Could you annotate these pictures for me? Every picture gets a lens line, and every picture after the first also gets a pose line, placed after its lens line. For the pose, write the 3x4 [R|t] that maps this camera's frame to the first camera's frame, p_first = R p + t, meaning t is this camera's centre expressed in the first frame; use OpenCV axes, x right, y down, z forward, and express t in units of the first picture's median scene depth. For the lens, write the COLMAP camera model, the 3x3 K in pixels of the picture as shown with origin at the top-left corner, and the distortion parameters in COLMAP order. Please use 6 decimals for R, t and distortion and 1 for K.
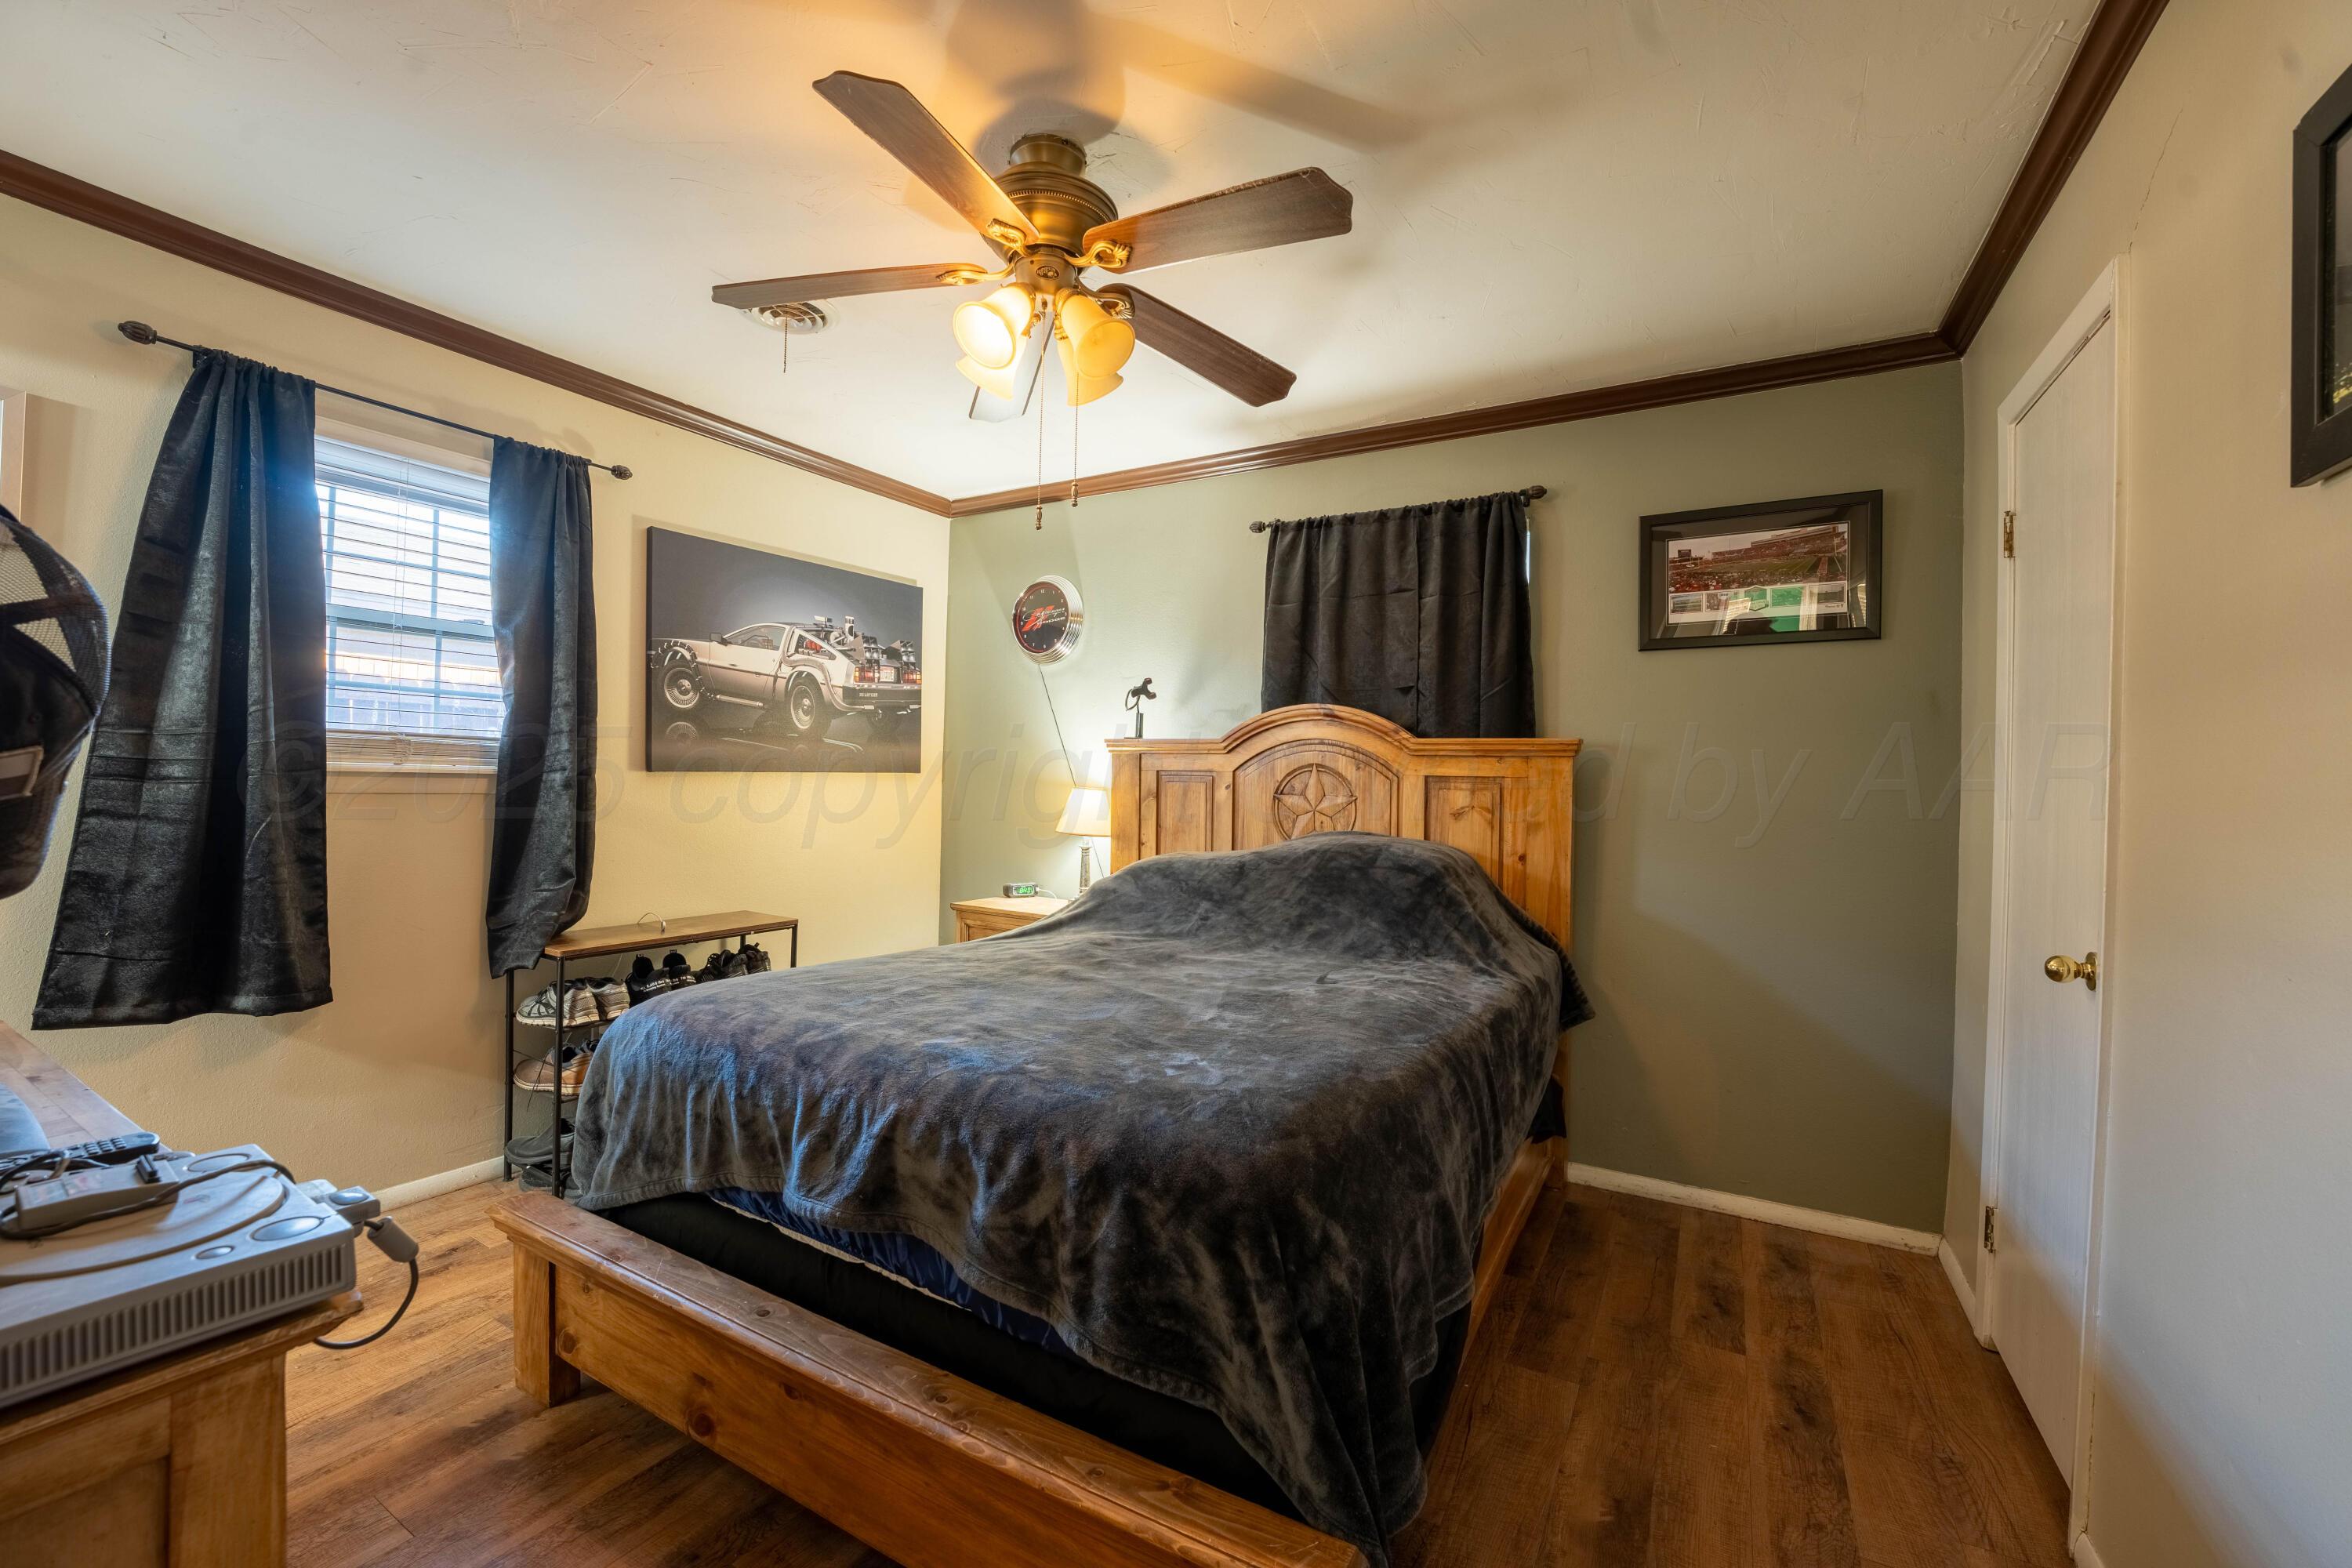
lens RADIAL K [[955.2, 0, 1176.1], [0, 955.2, 783.0], [0, 0, 1]] dist [-0.028112, -0.000106]
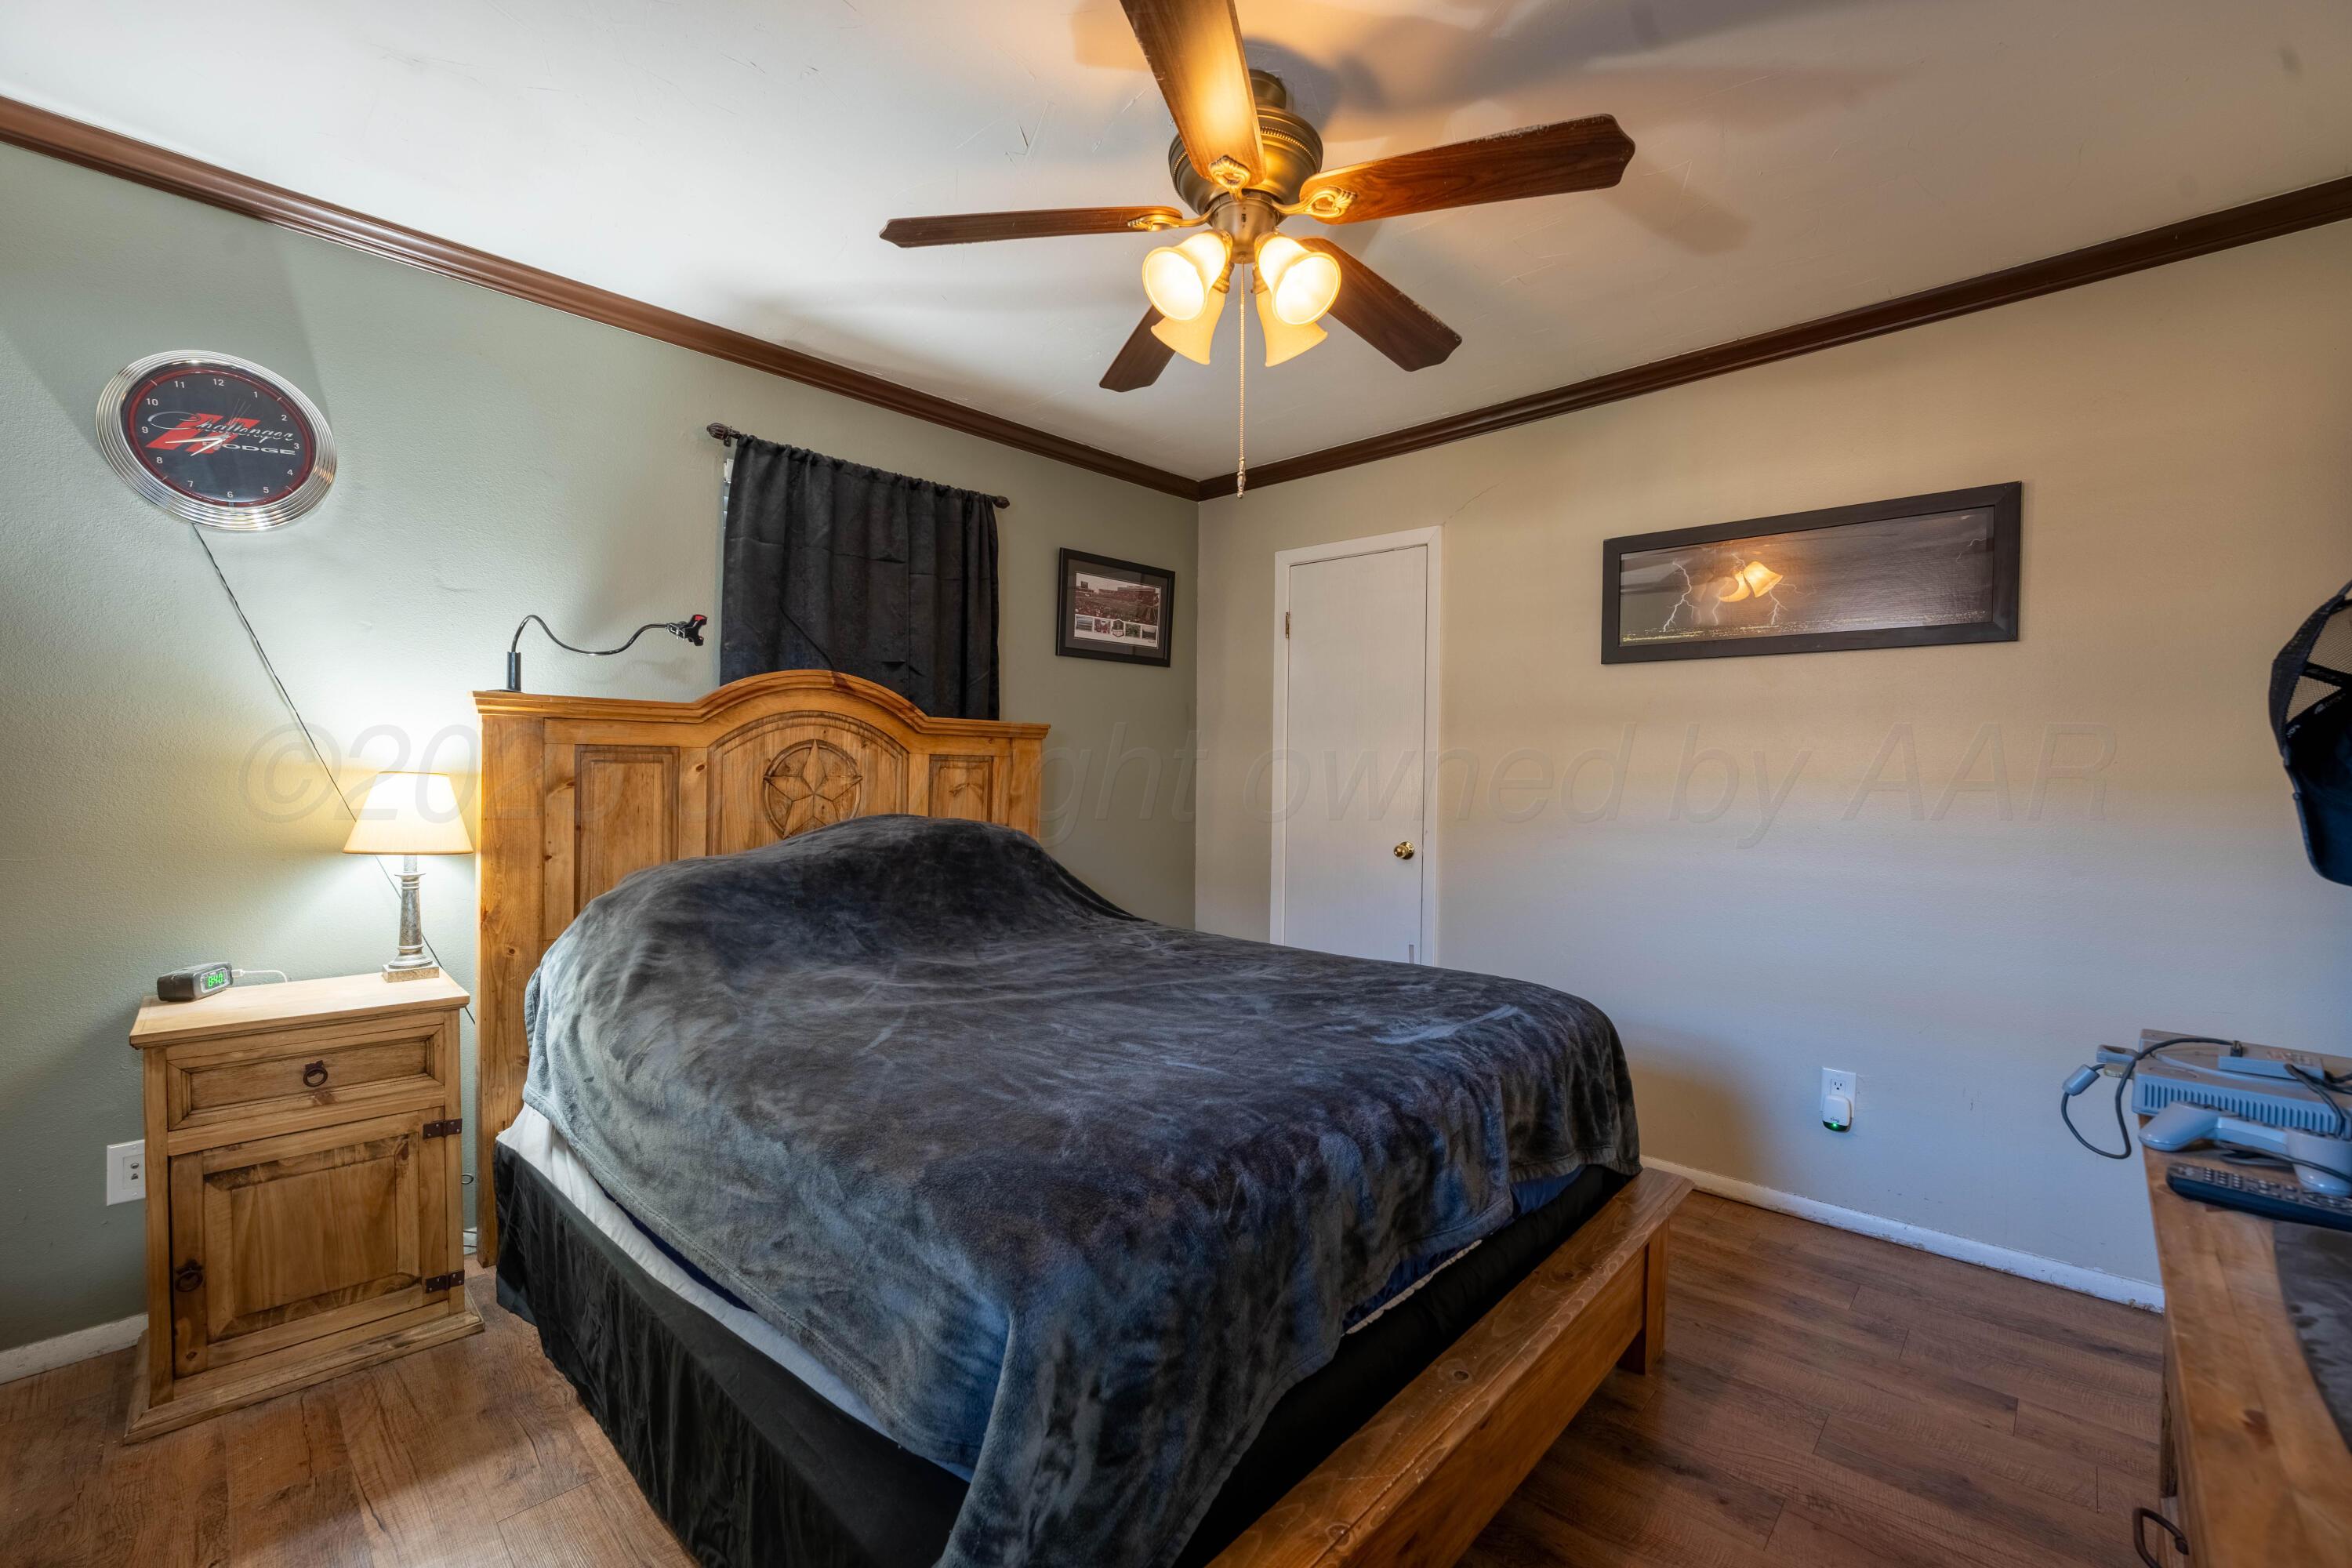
lens RADIAL K [[955.2, 0, 1179.9], [0, 955.2, 781.2], [0, 0, 1]] dist [-0.028112, -0.000106]
pose [[0.235899, -0.028756, 0.971352, -0.632805], [-0.007131, 0.999484, 0.031320, -0.012418], [-0.971751, -0.014316, 0.235573, 0.493539]]
